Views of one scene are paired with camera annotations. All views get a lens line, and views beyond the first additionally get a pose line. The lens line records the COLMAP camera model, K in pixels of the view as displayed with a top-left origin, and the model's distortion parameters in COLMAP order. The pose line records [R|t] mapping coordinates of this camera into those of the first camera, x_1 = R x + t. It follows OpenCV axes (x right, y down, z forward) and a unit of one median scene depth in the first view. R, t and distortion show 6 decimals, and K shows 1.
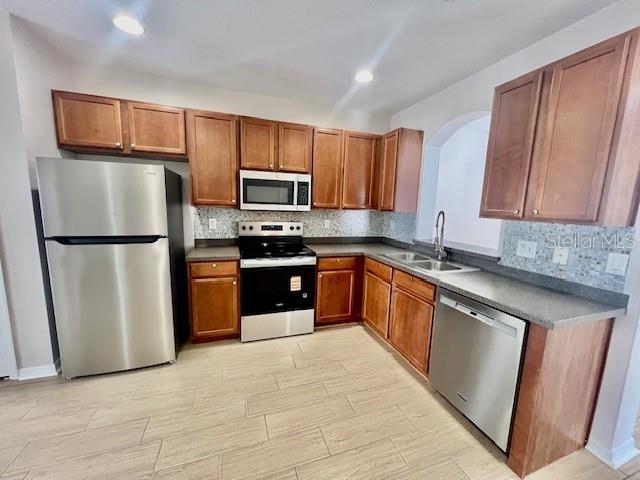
lens RADIAL K [[255.2, 0, 321.4], [0, 255.2, 240.9], [0, 0, 1]] dist [-0.003785, 0.000426]
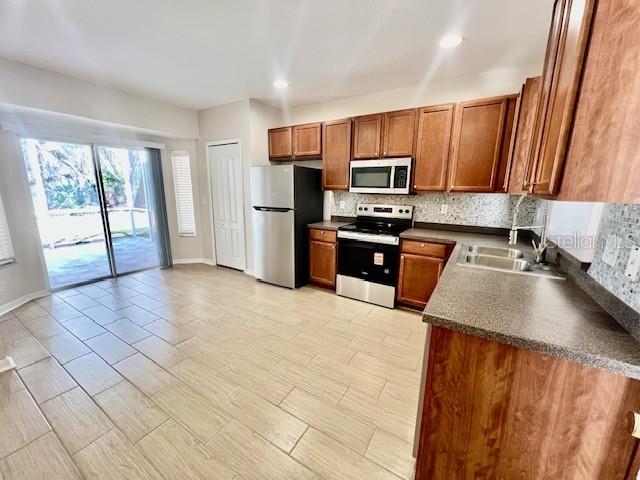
lens RADIAL K [[255.2, 0, 321.1], [0, 255.2, 241.0], [0, 0, 1]] dist [-0.003785, 0.000426]
pose [[0.628880, 0.131736, -0.766260, 0.610228], [-0.105572, 0.990882, 0.083710, 0.023840], [0.770301, 0.028252, 0.637054, 0.092818]]
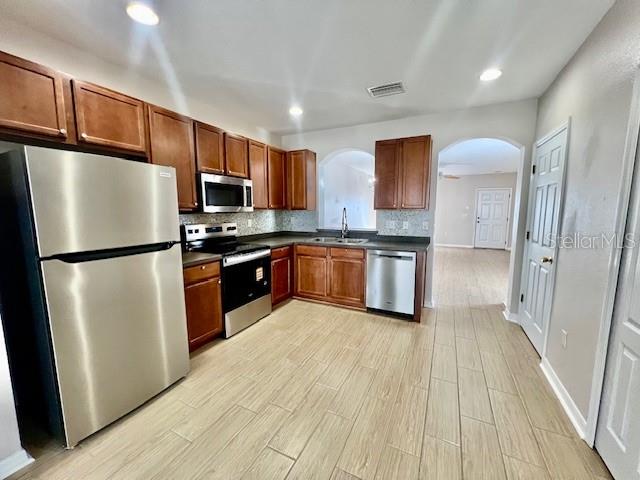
lens RADIAL K [[255.2, 0, 321.4], [0, 255.2, 240.4], [0, 0, 1]] dist [-0.003785, 0.000426]
pose [[0.718626, -0.117146, 0.685458, -0.701987], [0.124358, 0.991468, 0.039068, 0.006889], [-0.684187, 0.057166, 0.727063, -0.049010]]
